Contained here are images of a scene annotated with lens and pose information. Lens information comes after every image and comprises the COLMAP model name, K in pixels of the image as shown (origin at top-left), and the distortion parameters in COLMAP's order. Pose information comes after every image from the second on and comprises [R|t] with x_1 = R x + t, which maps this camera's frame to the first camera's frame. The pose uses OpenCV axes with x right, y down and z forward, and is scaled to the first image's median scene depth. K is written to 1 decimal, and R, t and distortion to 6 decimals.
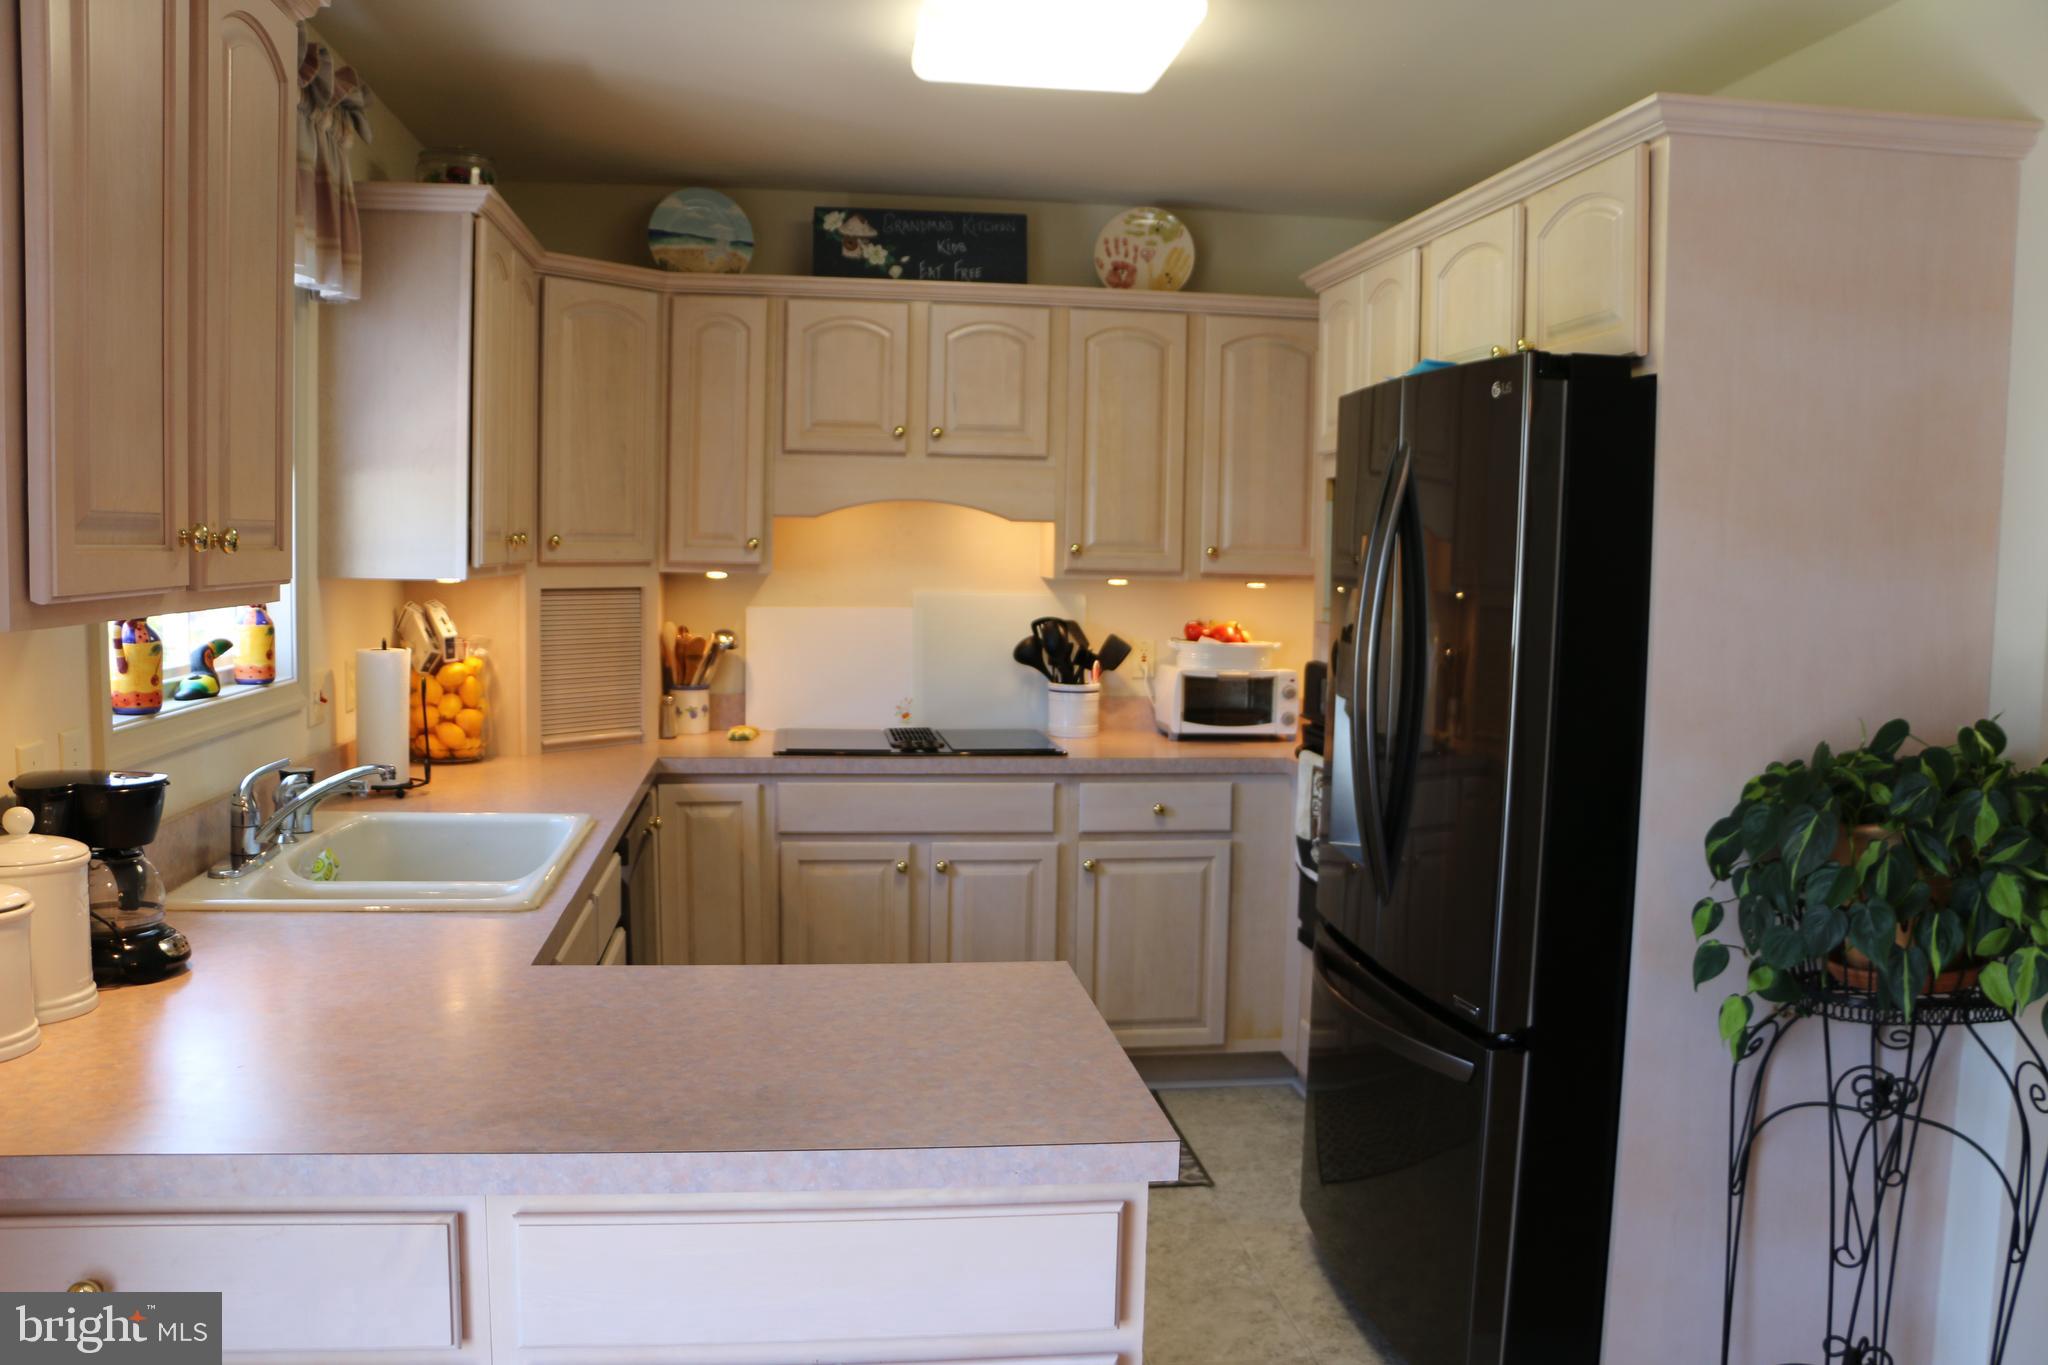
lens RADIAL K [[1677.9, 0, 1023.4], [0, 1677.9, 690.4], [0, 0, 1]] dist [-0.183036, 0.151056]
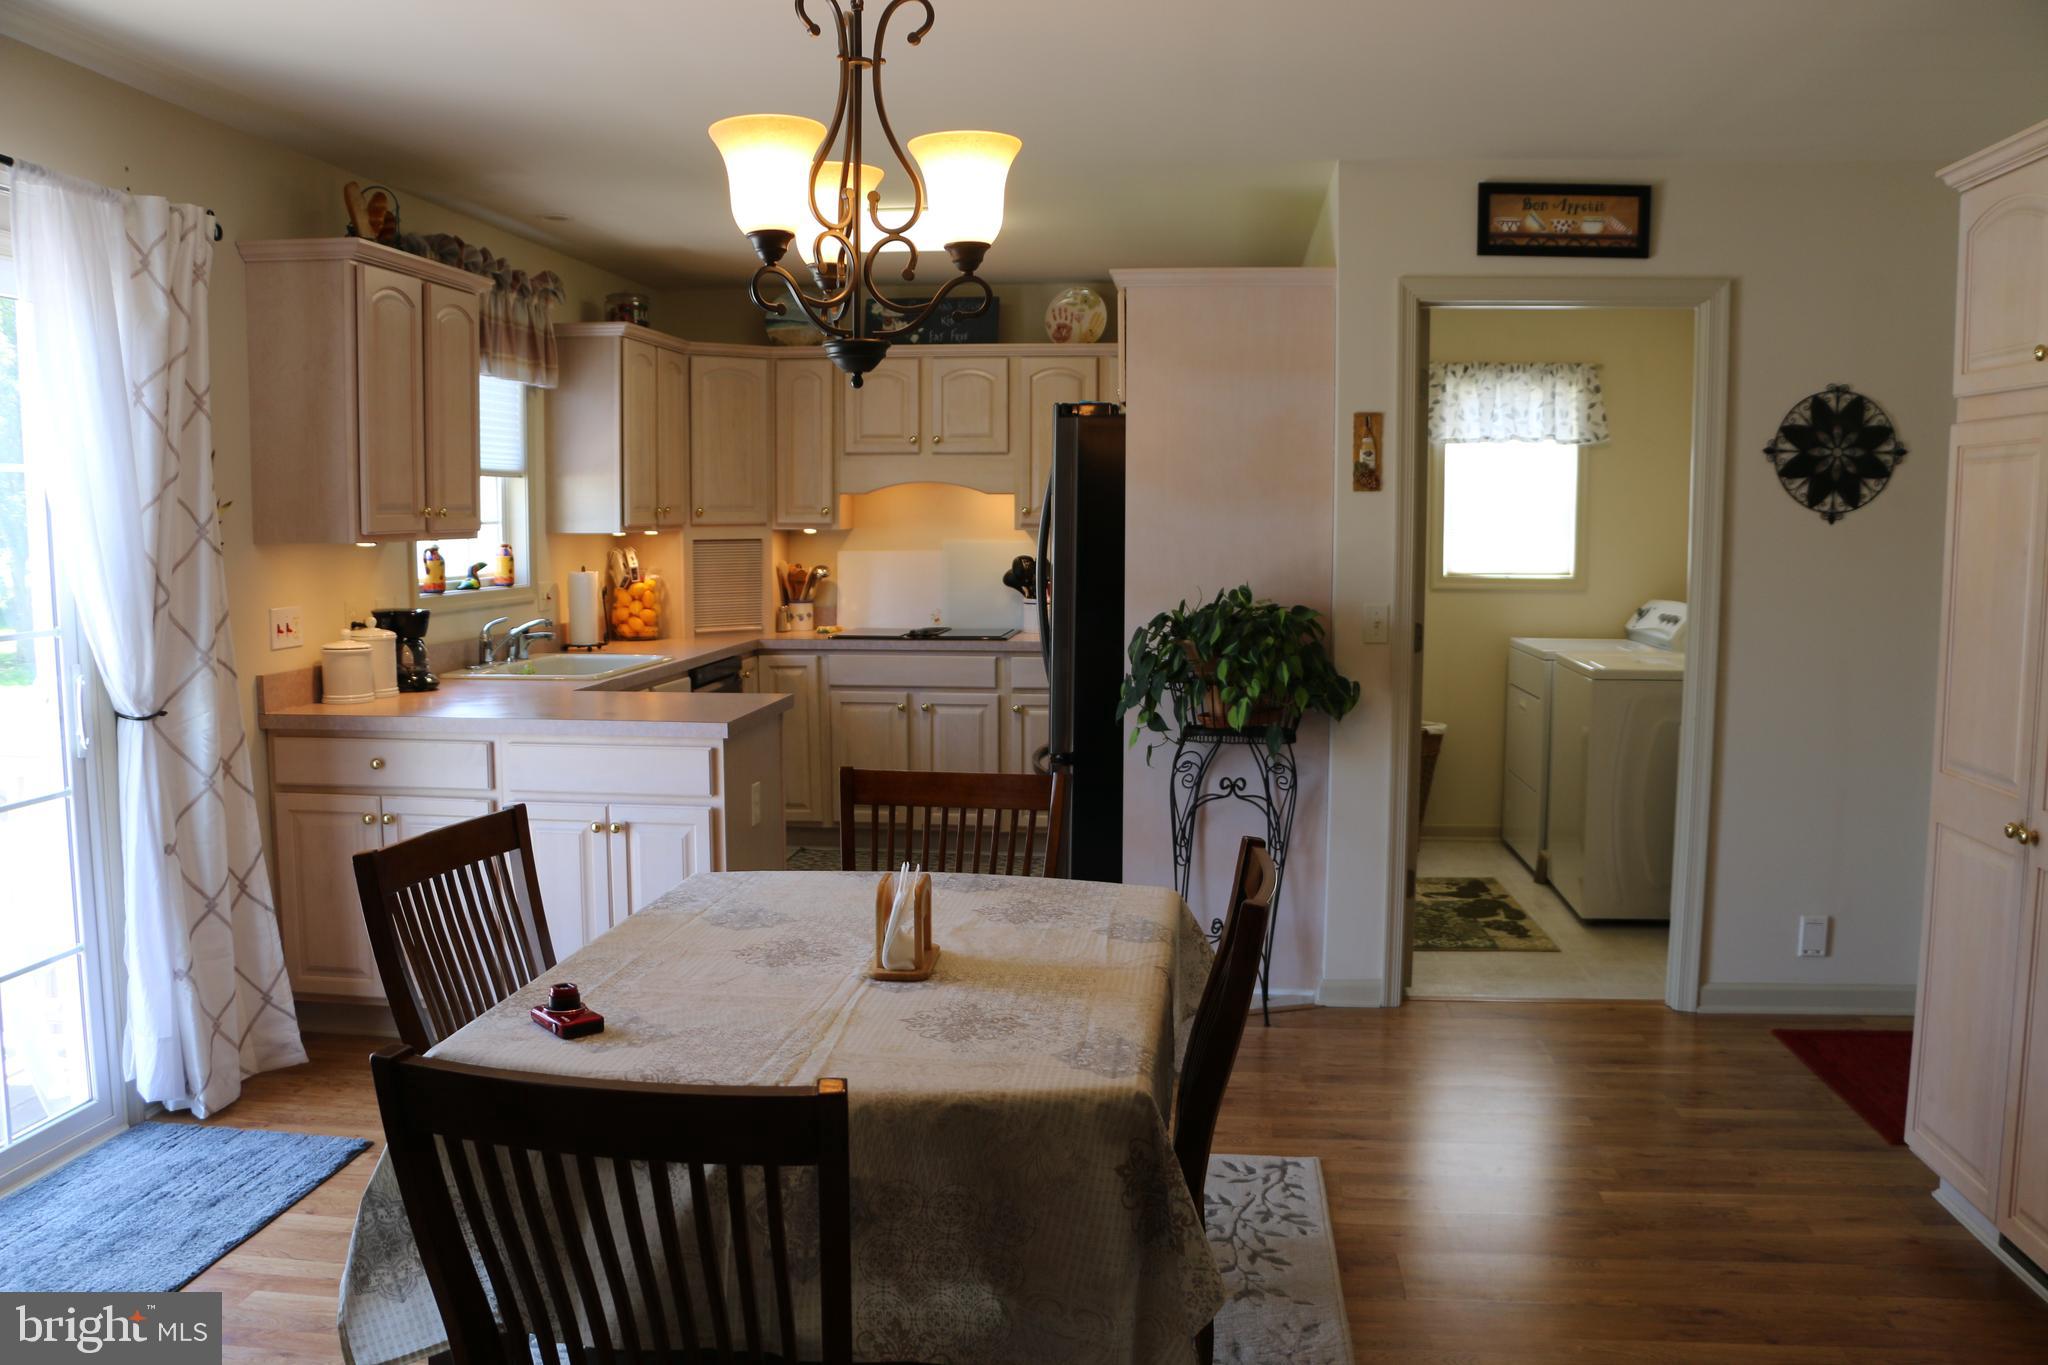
lens RADIAL K [[1677.9, 0, 1023.1], [0, 1677.9, 706.2], [0, 0, 1]] dist [-0.183036, 0.151056]
pose [[0.968604, 0.011833, -0.248326, 0.463986], [-0.005182, 0.999611, 0.027421, 0.060822], [0.248554, -0.025273, 0.968288, -0.575925]]
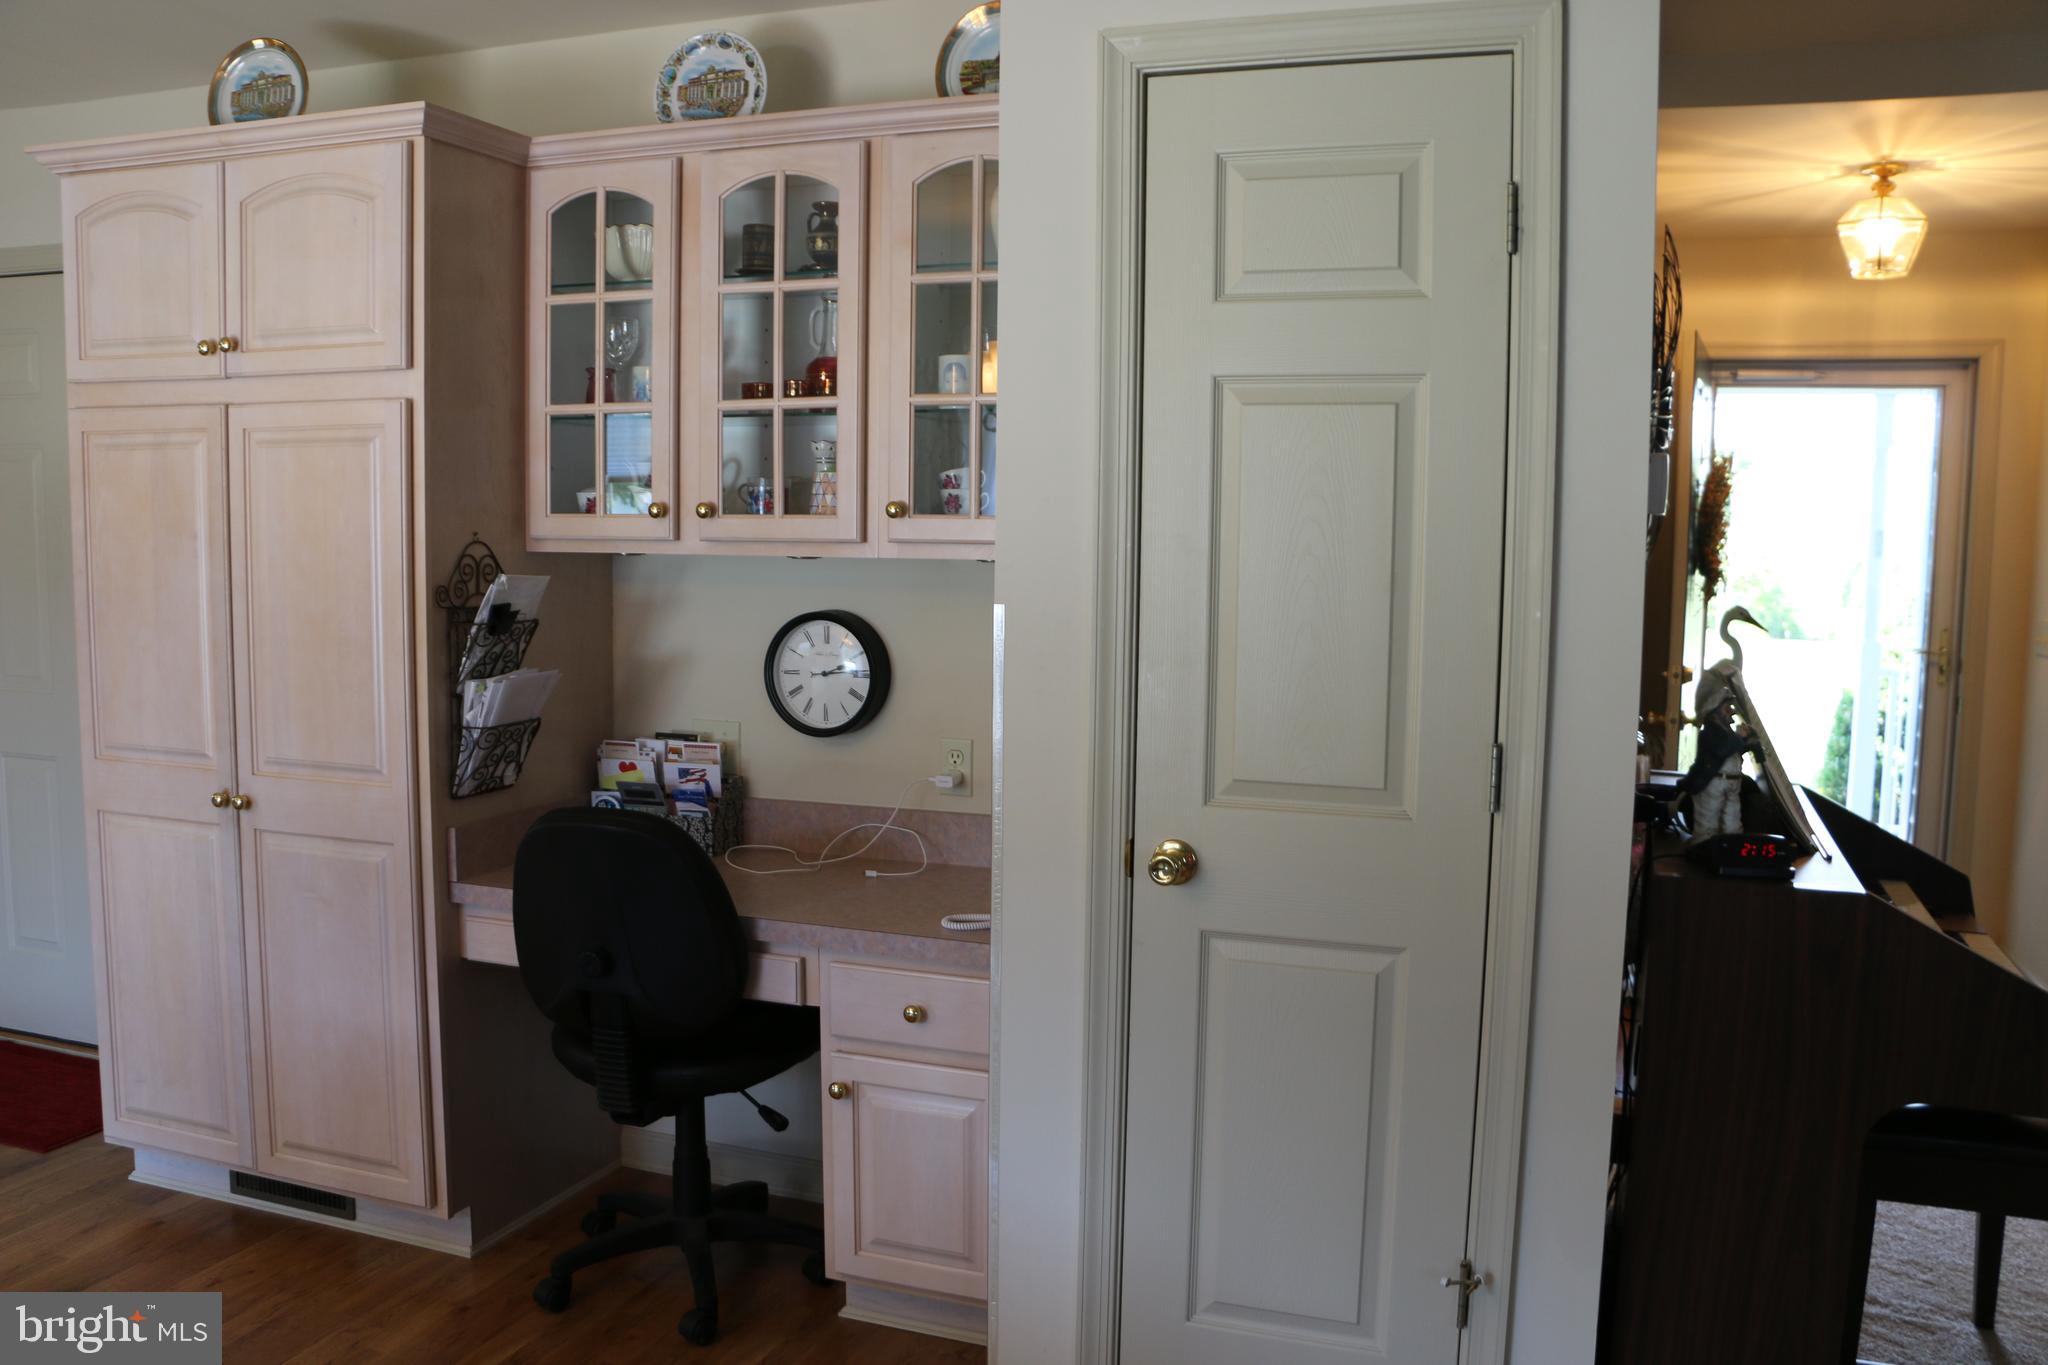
lens RADIAL K [[1677.9, 0, 1023.7], [0, 1677.9, 692.0], [0, 0, 1]] dist [-0.183036, 0.151056]
pose [[0.465561, -0.101750, 0.879147, 0.229392], [0.068758, 0.994525, 0.078692, 0.049322], [-0.882341, 0.023812, 0.470008, -0.469864]]
